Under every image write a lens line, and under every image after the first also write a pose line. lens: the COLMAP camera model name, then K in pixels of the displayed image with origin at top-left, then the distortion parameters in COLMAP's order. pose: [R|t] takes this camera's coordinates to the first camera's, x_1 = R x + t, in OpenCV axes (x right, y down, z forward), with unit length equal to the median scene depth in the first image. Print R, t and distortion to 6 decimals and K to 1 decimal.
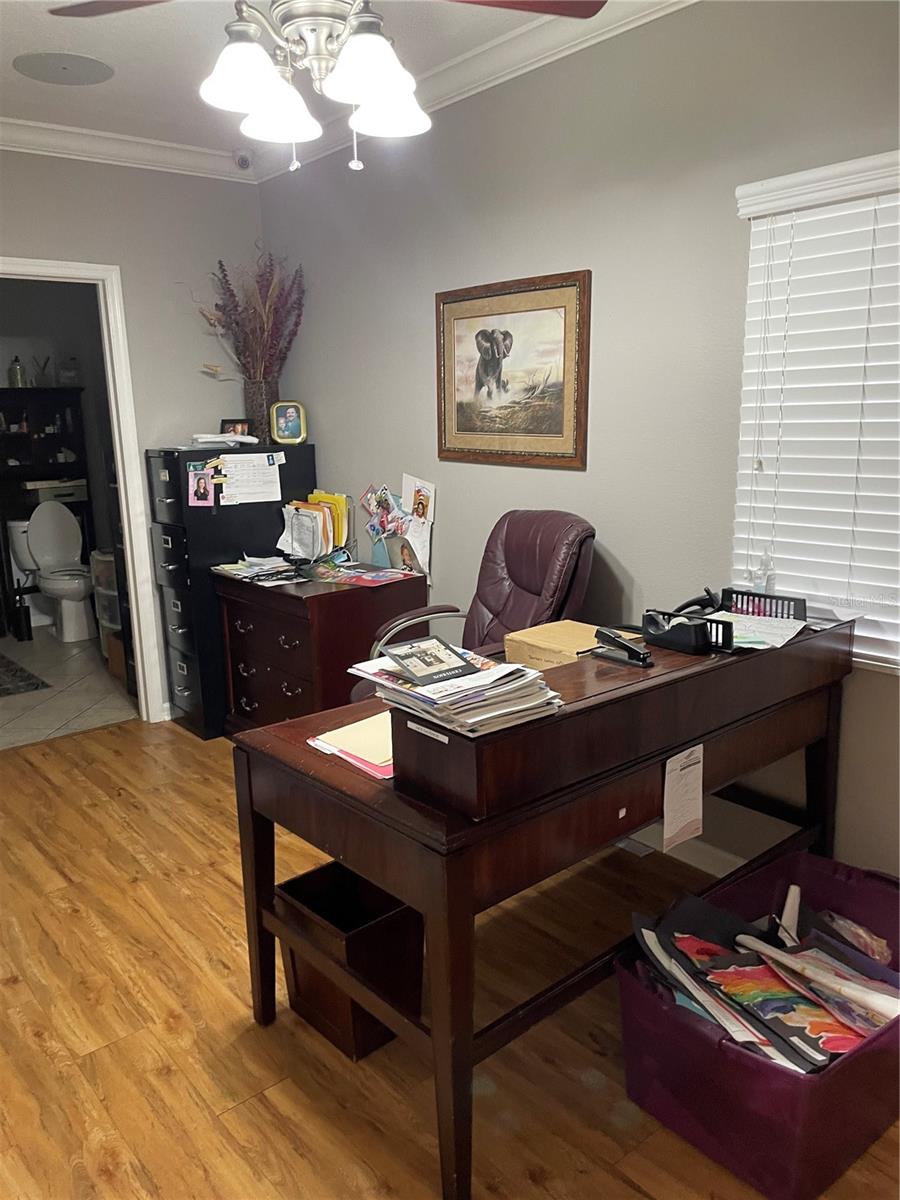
lens RADIAL K [[902.2, 0, 448.2], [0, 902.2, 598.5], [0, 0, 1]] dist [0.087886, -0.089770]
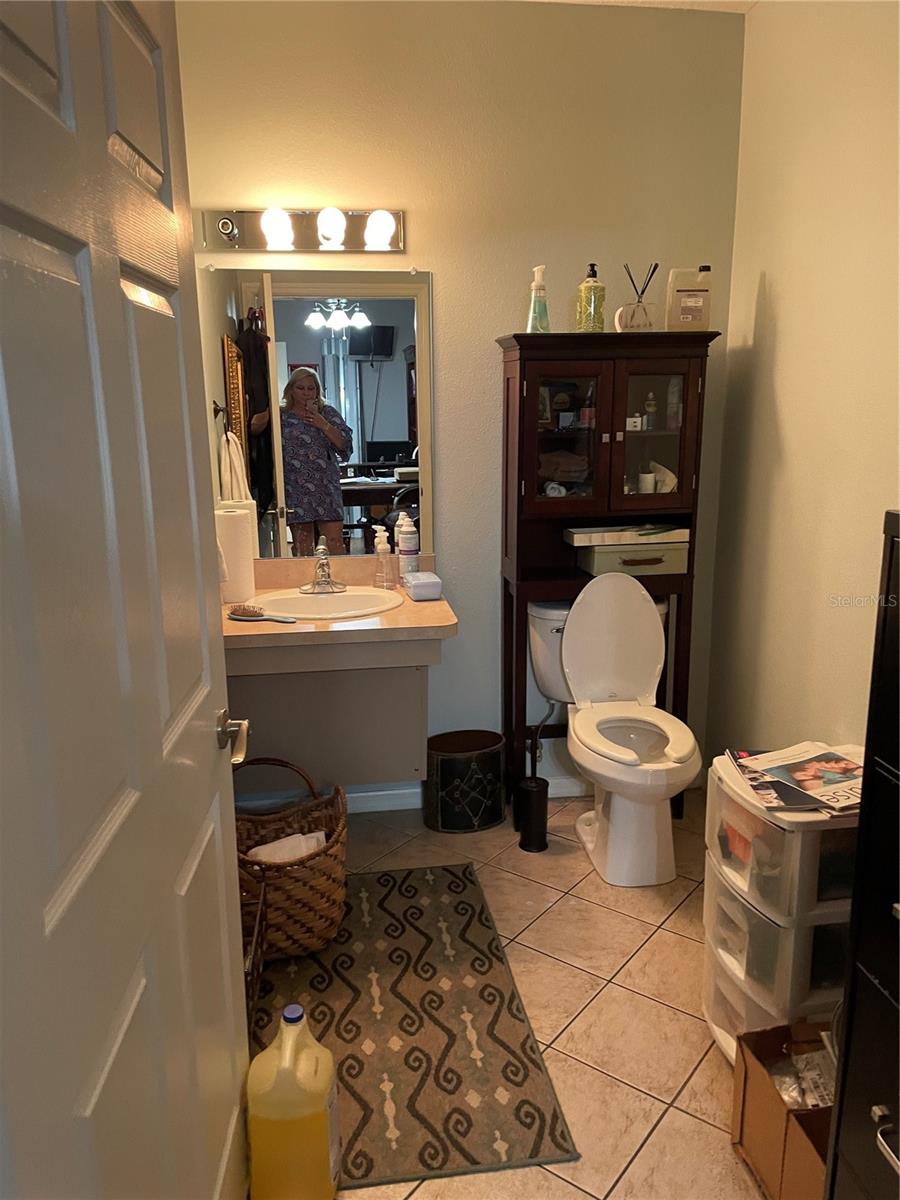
lens RADIAL K [[902.2, 0, 450.5], [0, 902.2, 600.8], [0, 0, 1]] dist [0.087886, -0.089770]
pose [[0.850276, 0.125989, -0.511035, -0.262154], [-0.119876, 0.991766, 0.045054, -0.102422], [0.512504, 0.022952, 0.858378, 0.545752]]
